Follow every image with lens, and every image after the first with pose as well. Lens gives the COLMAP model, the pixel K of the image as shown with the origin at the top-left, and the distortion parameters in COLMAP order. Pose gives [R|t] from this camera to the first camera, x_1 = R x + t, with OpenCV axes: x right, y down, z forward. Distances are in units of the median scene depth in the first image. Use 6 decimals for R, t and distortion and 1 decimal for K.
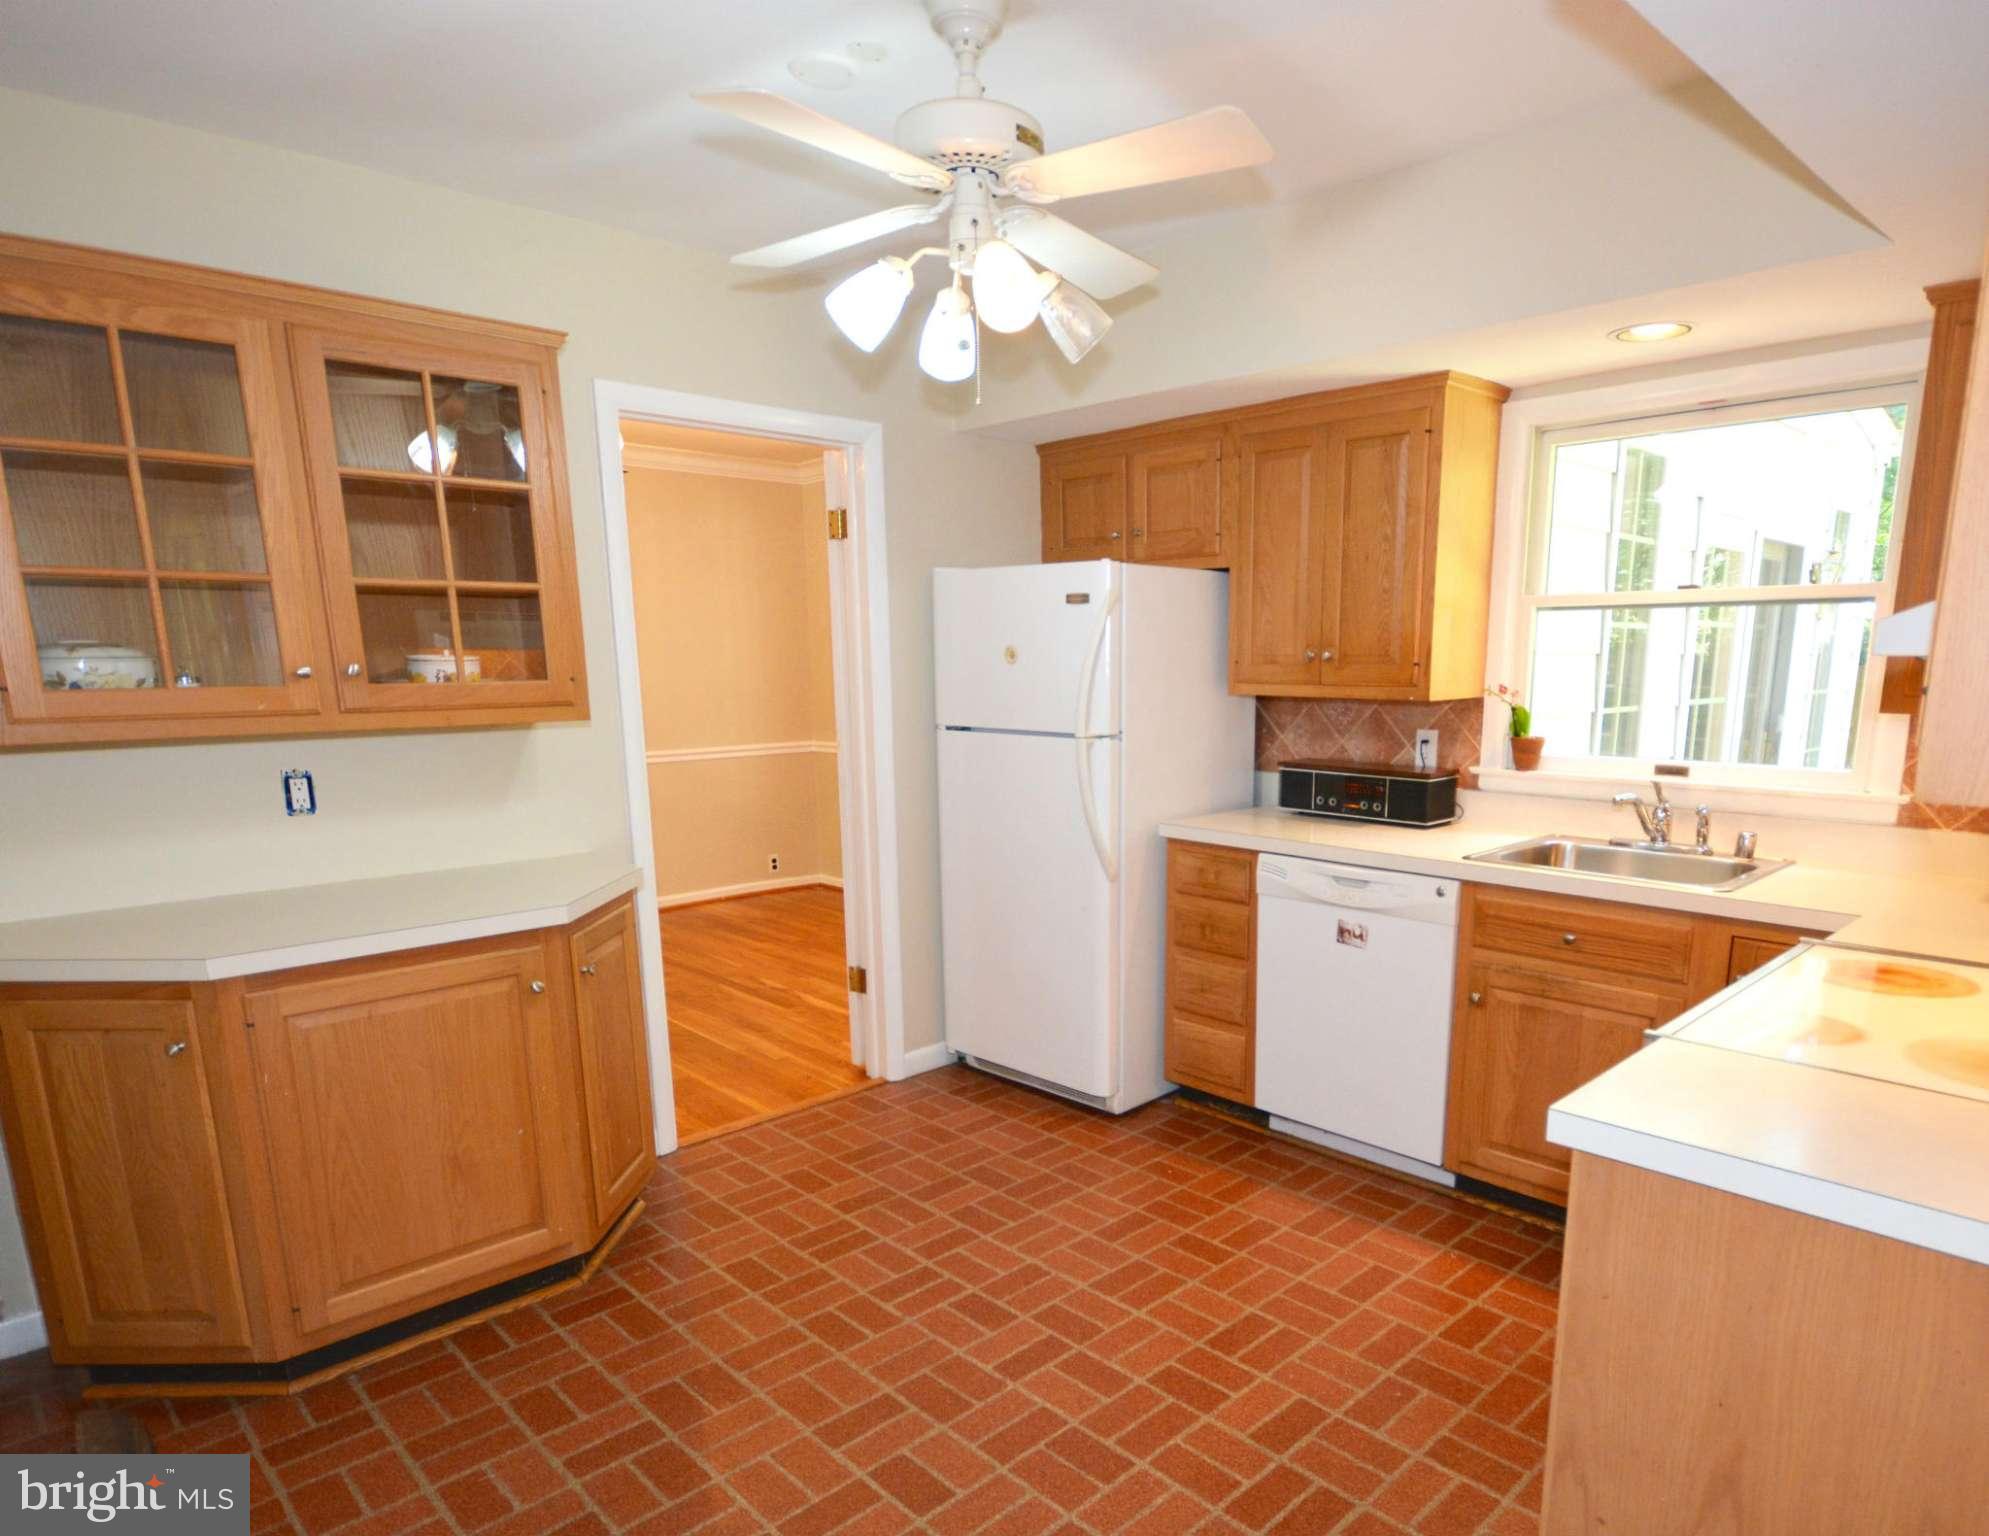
lens RADIAL K [[1171.7, 0, 997.5], [0, 1171.7, 869.8], [0, 0, 1]] dist [0.000032, 0.000380]
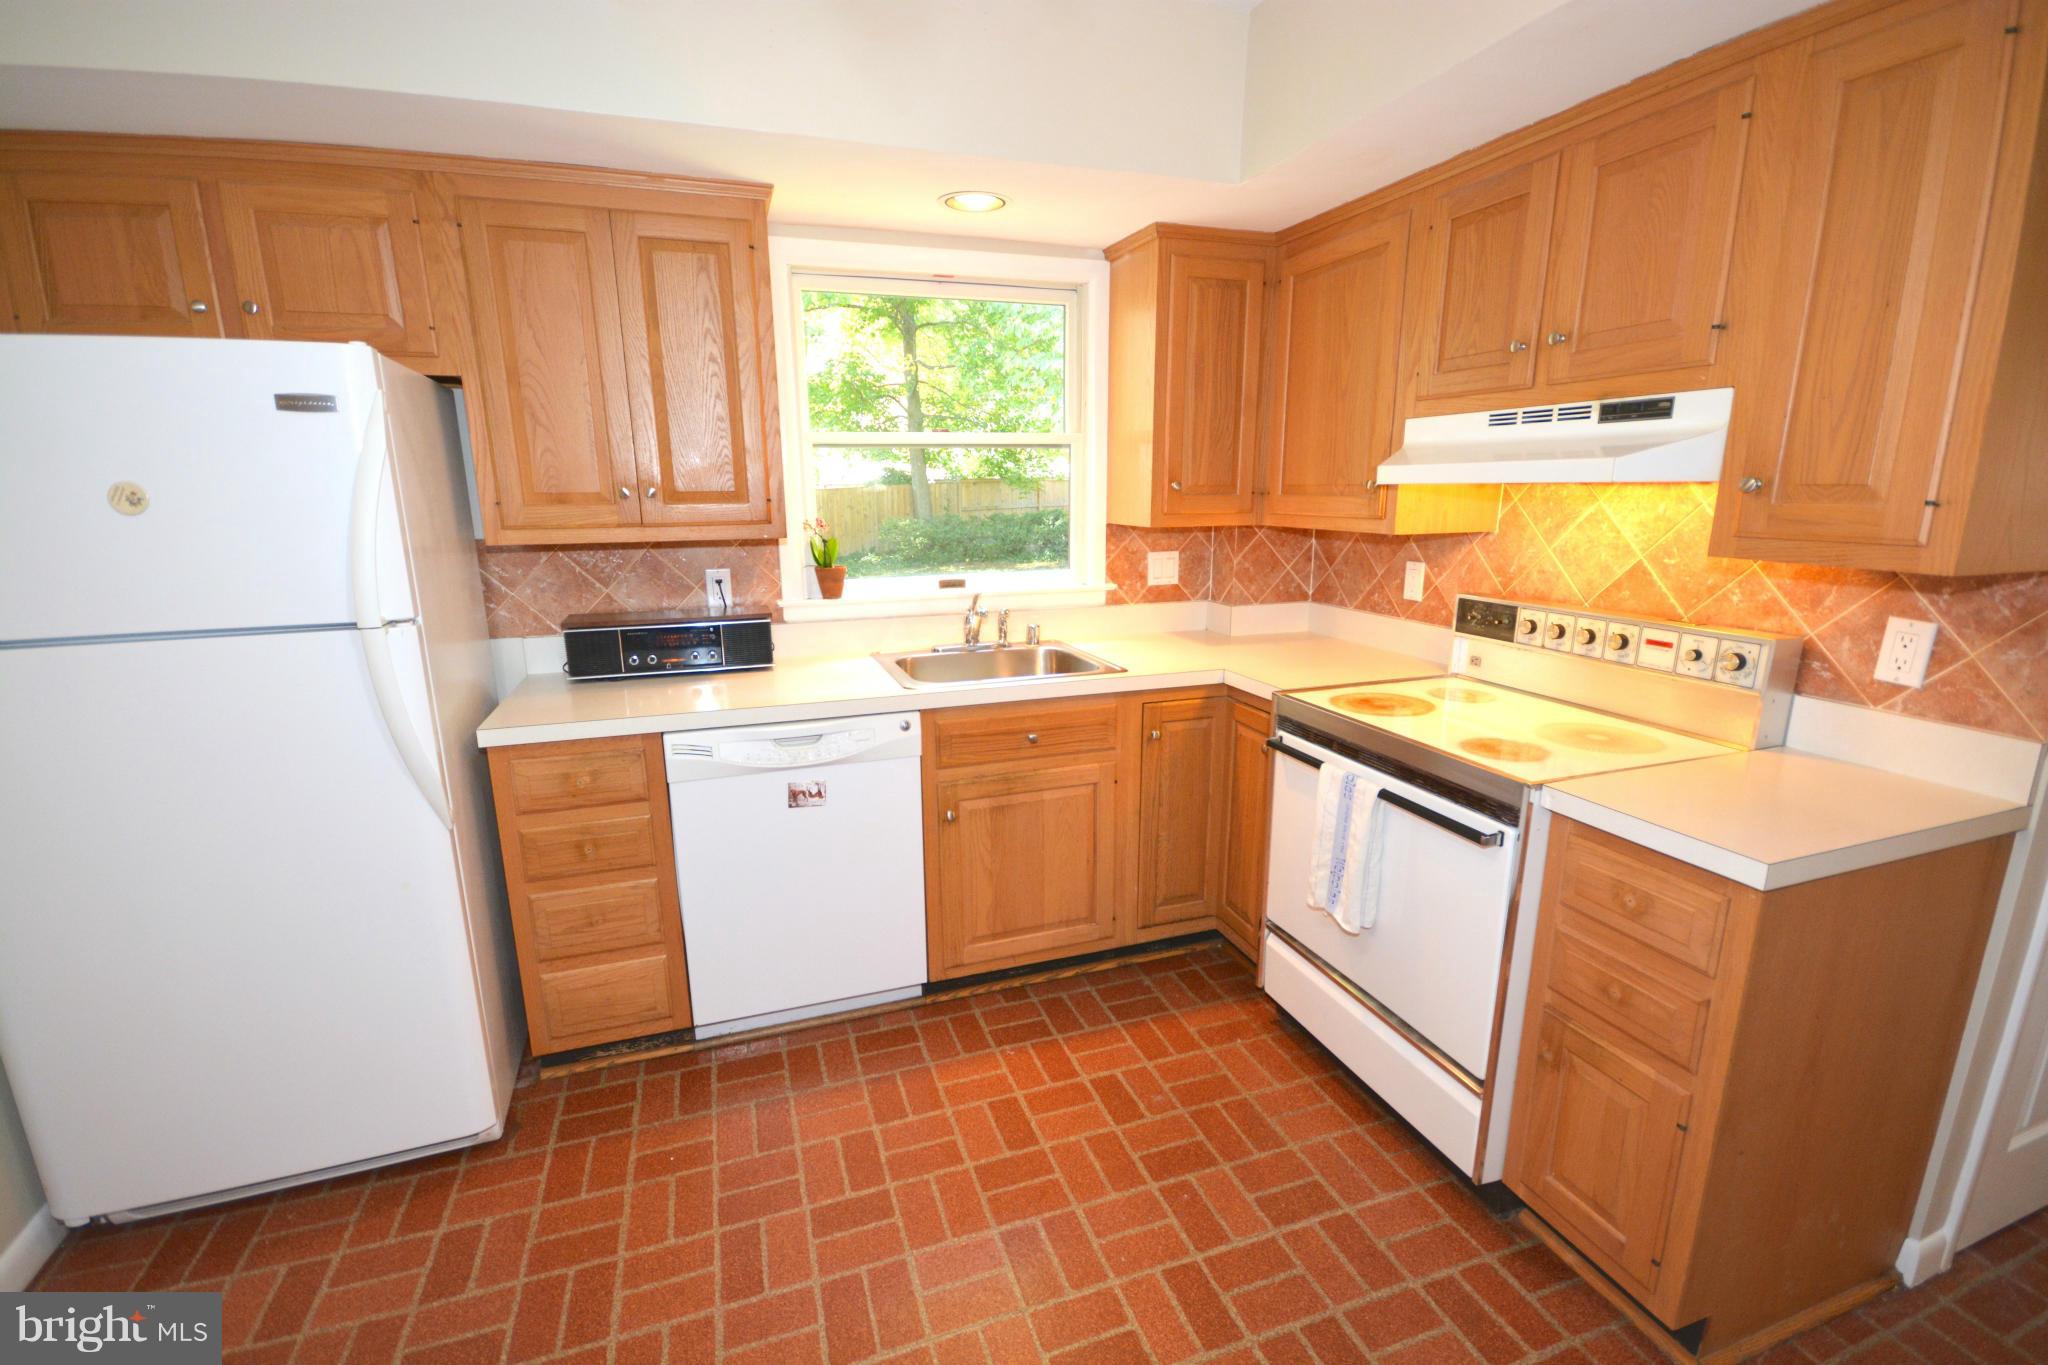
lens RADIAL K [[926.9, 0, 1024.0], [0, 926.9, 682.5], [0, 0, 1]] dist [-0.001854, -0.000018]
pose [[0.400989, -0.195289, 0.895025, -0.255100], [0.176717, 0.975152, 0.133600, -0.094735], [-0.898877, 0.104594, 0.425536, 0.508632]]
